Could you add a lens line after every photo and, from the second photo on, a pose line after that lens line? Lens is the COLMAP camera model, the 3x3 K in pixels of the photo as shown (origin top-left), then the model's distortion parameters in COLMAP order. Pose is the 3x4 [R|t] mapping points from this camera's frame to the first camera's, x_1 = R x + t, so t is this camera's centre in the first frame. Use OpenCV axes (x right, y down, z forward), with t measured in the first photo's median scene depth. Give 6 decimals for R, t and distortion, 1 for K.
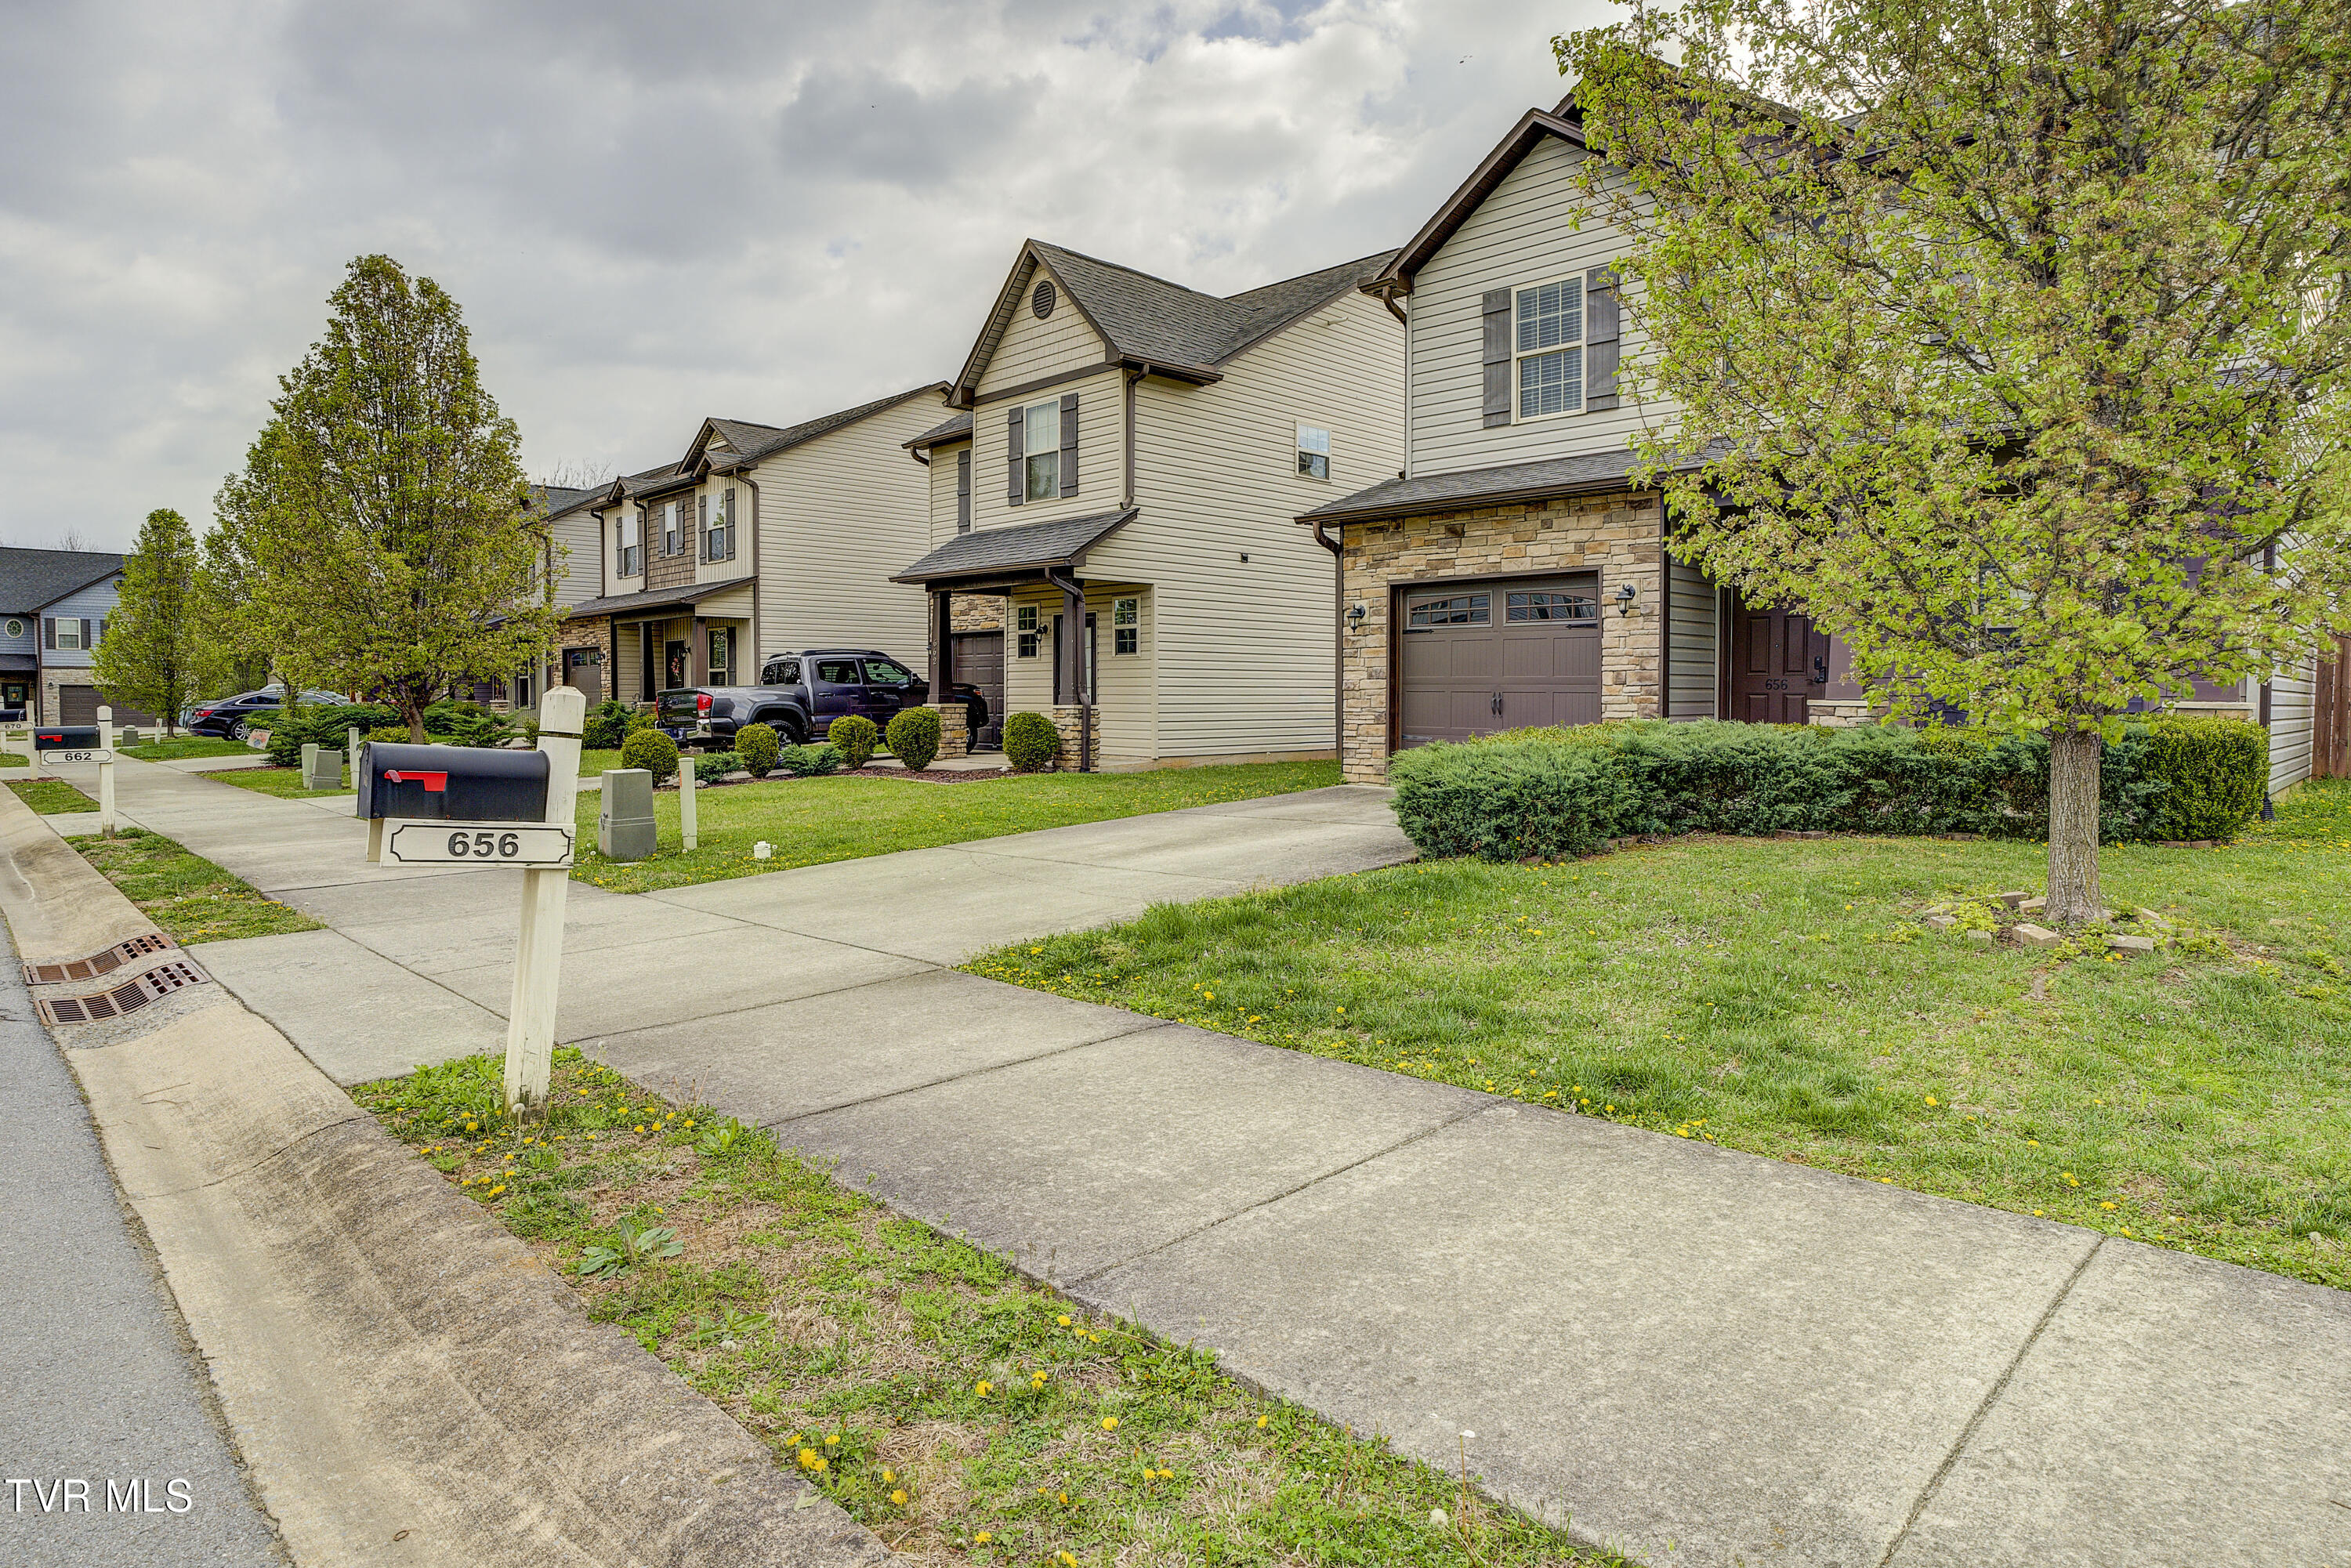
lens RADIAL K [[1310.2, 0, 1208.4], [0, 1310.2, 718.6], [0, 0, 1]] dist [-0.040104, 0.000723]
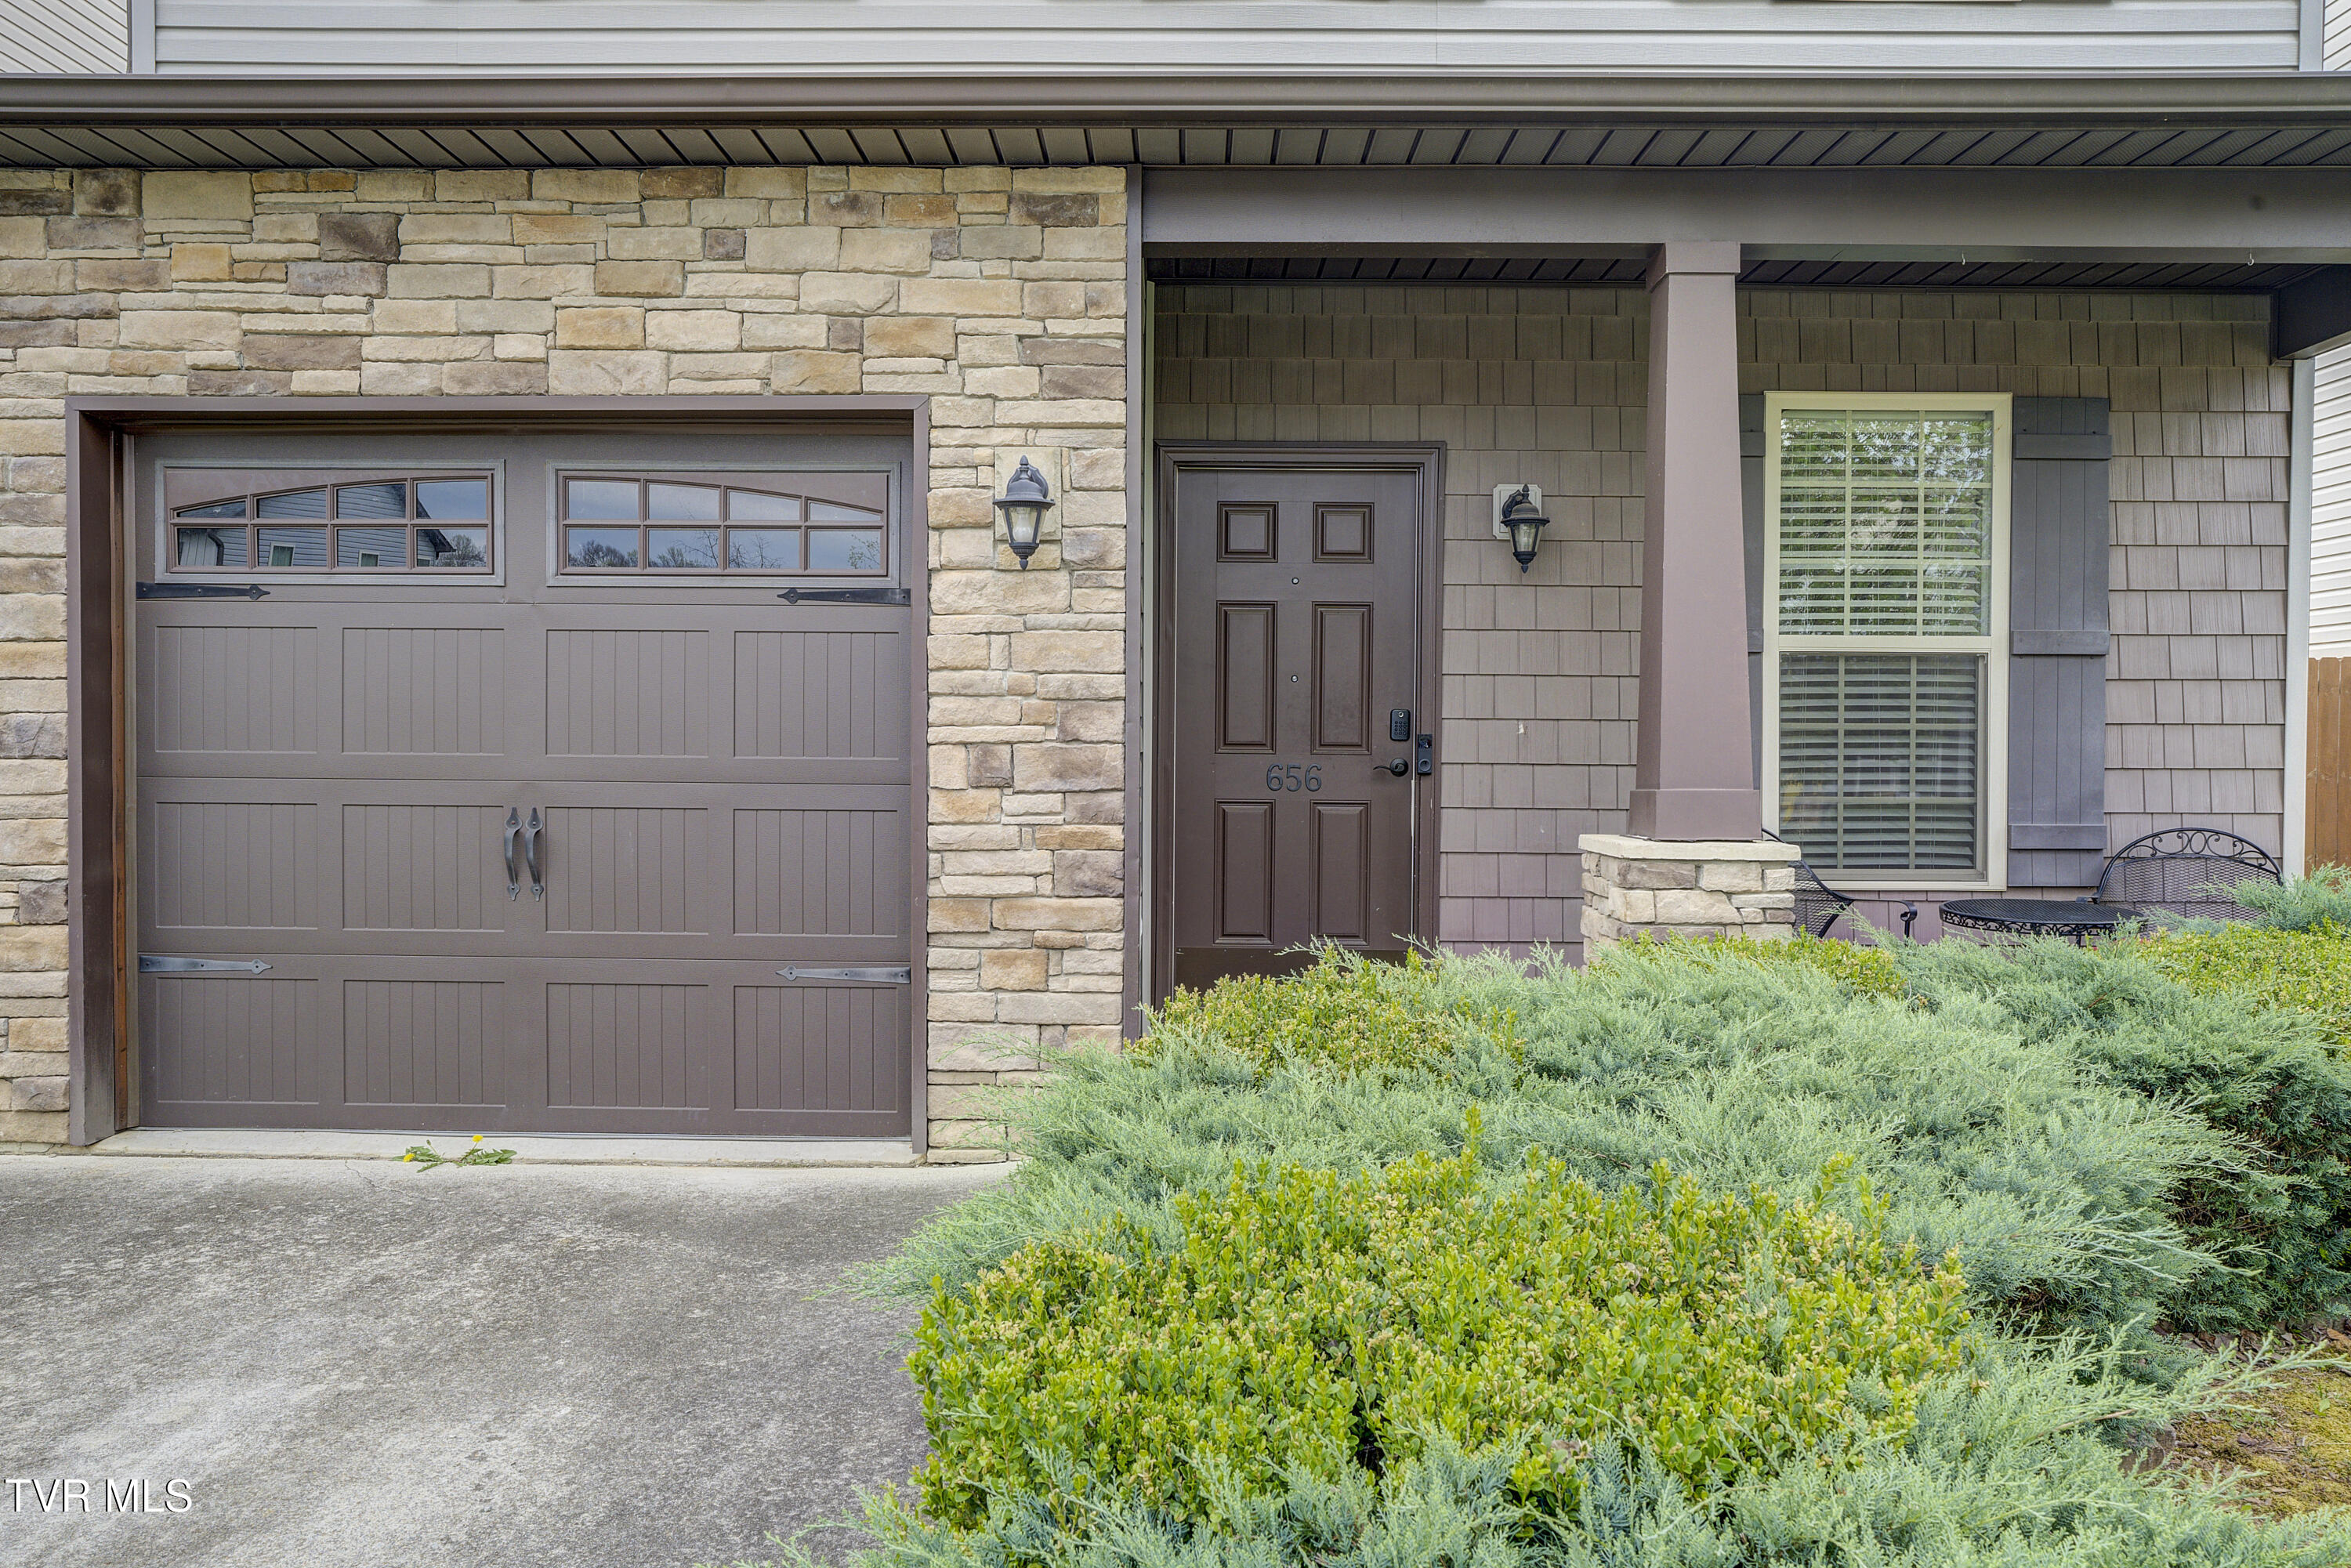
lens RADIAL K [[1593.0, 0, 1159.4], [0, 1593.0, 778.2], [0, 0, 1]] dist [-0.019903, 0.008344]
pose [[0.723212, -0.013294, 0.690498, 0.077492], [0.007714, 0.999908, 0.011171, -0.029876], [-0.690583, -0.002752, 0.723248, 0.643382]]
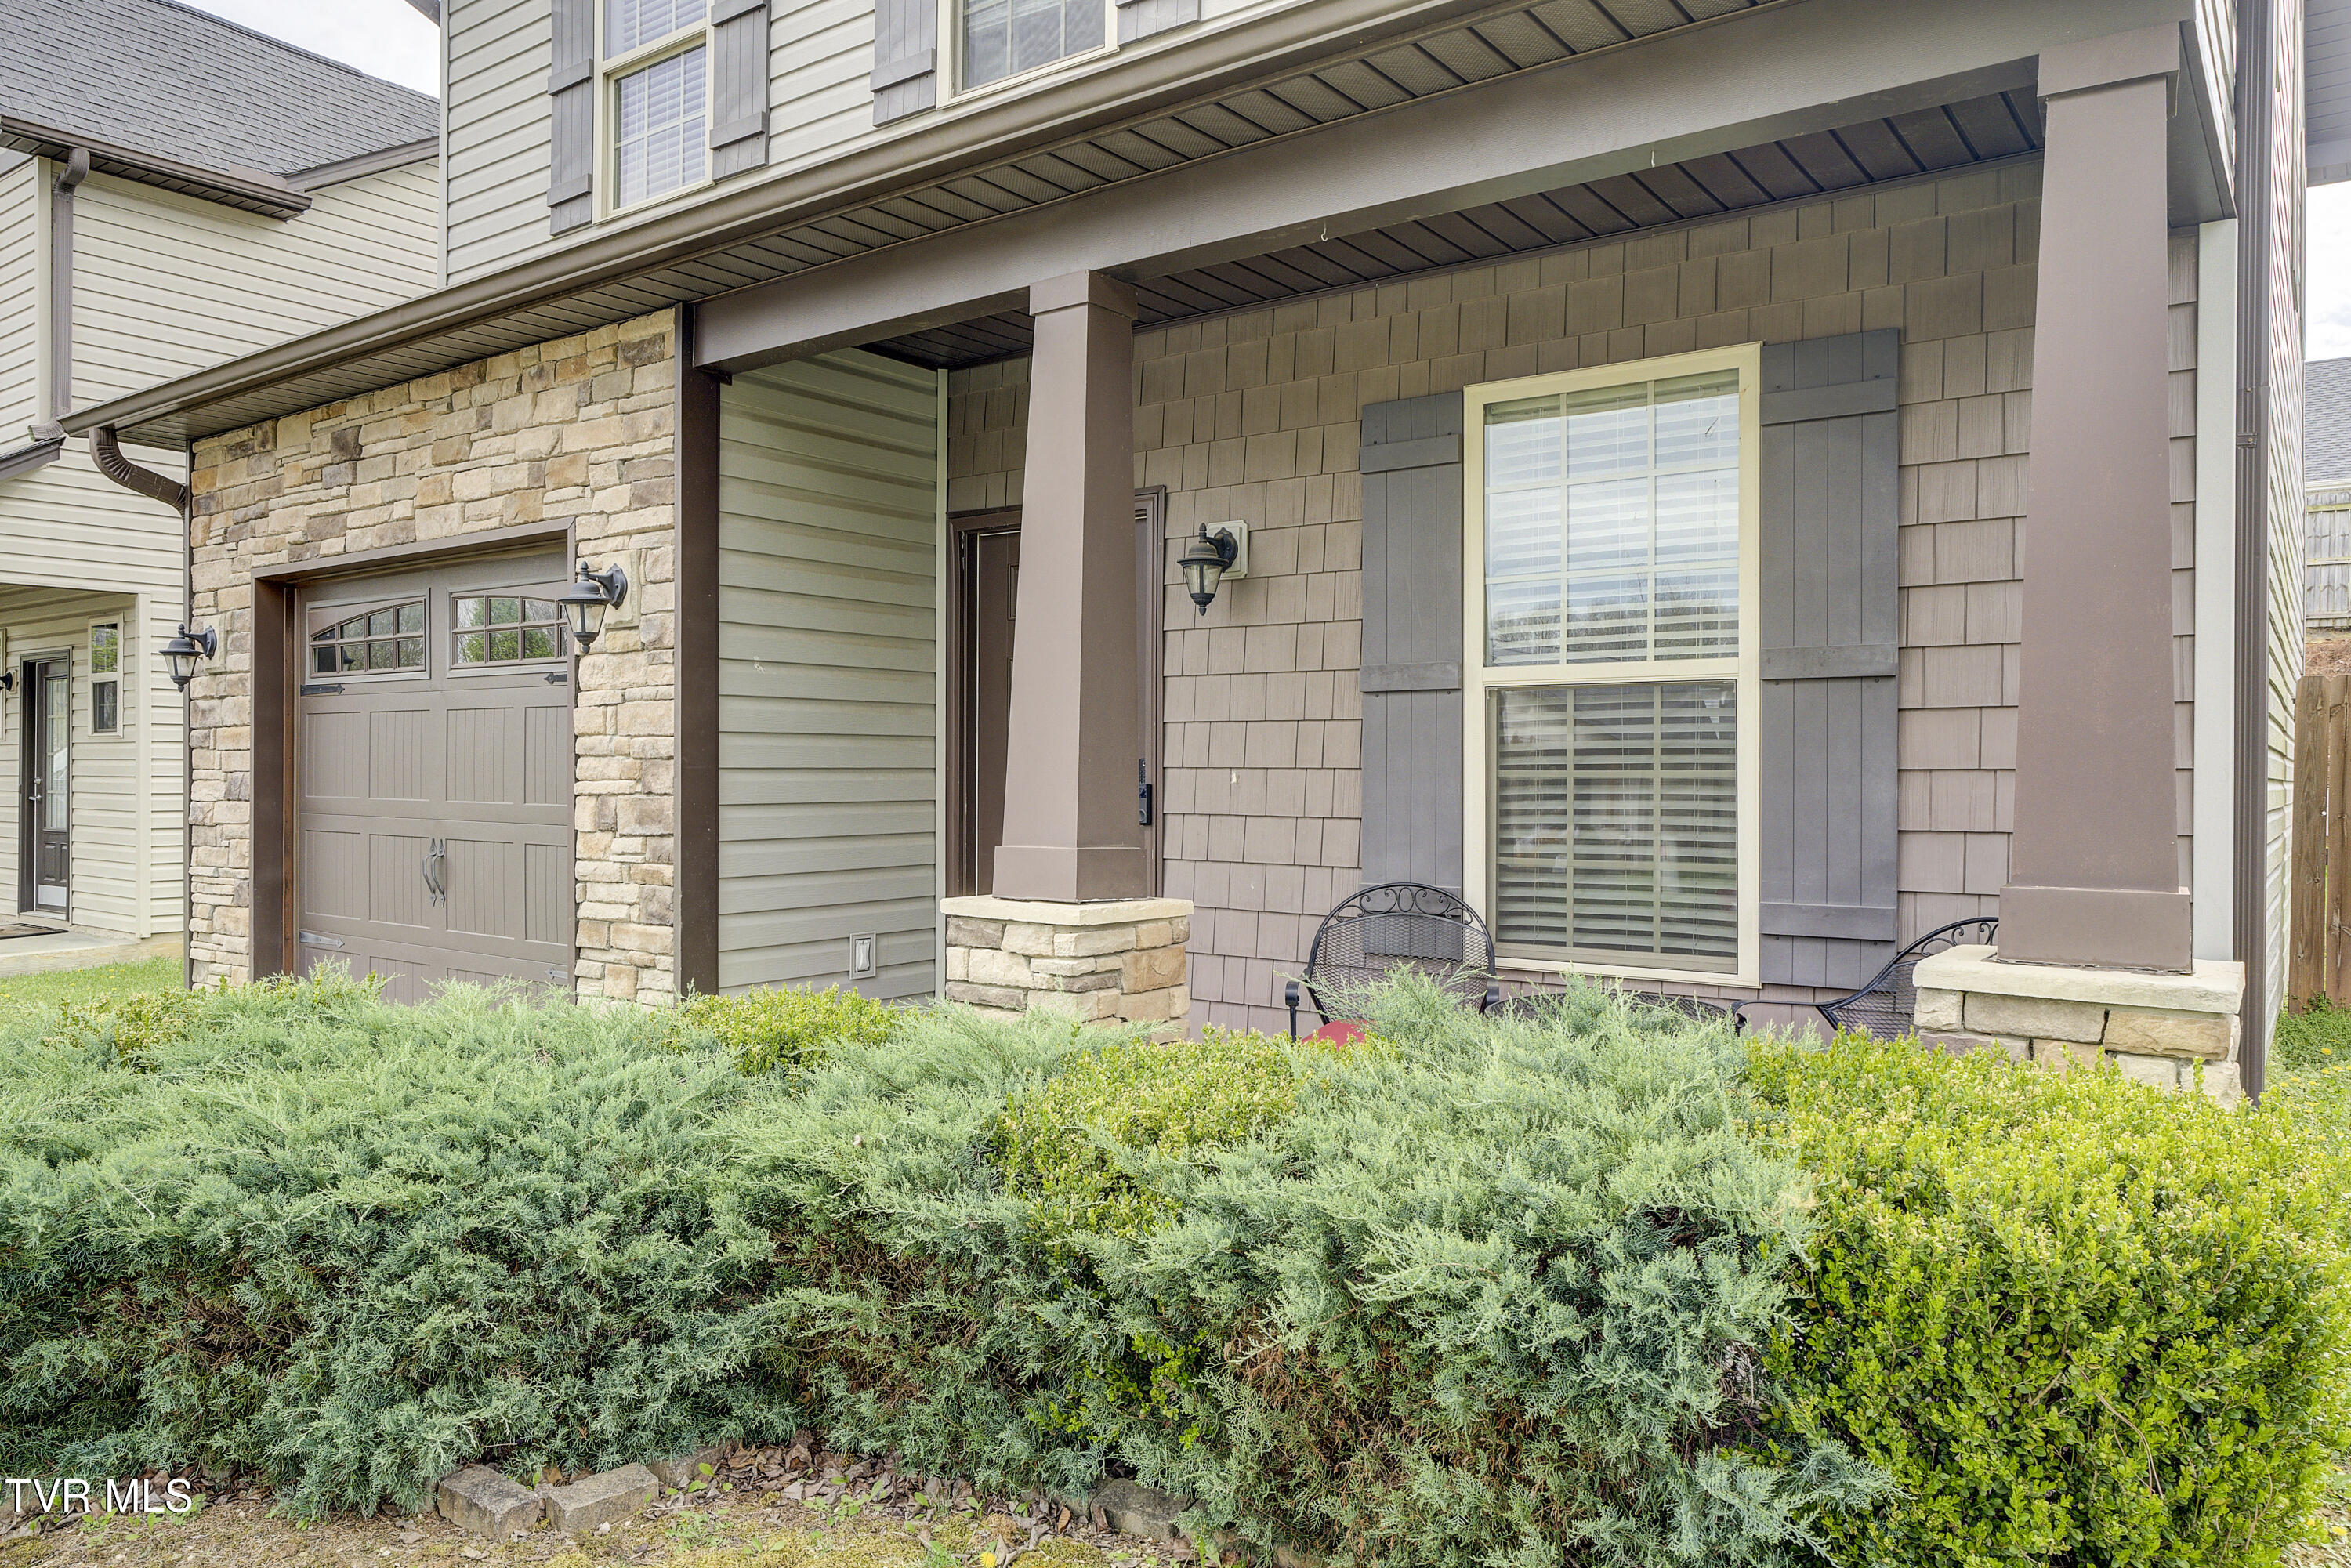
lens RADIAL K [[1593.0, 0, 1152.4], [0, 1593.0, 772.3], [0, 0, 1]] dist [-0.019903, 0.008344]
pose [[0.990849, -0.001394, 0.134965, 0.376646], [0.003265, 0.999902, -0.013647, -0.033609], [-0.134933, 0.013963, 0.990756, 0.481208]]
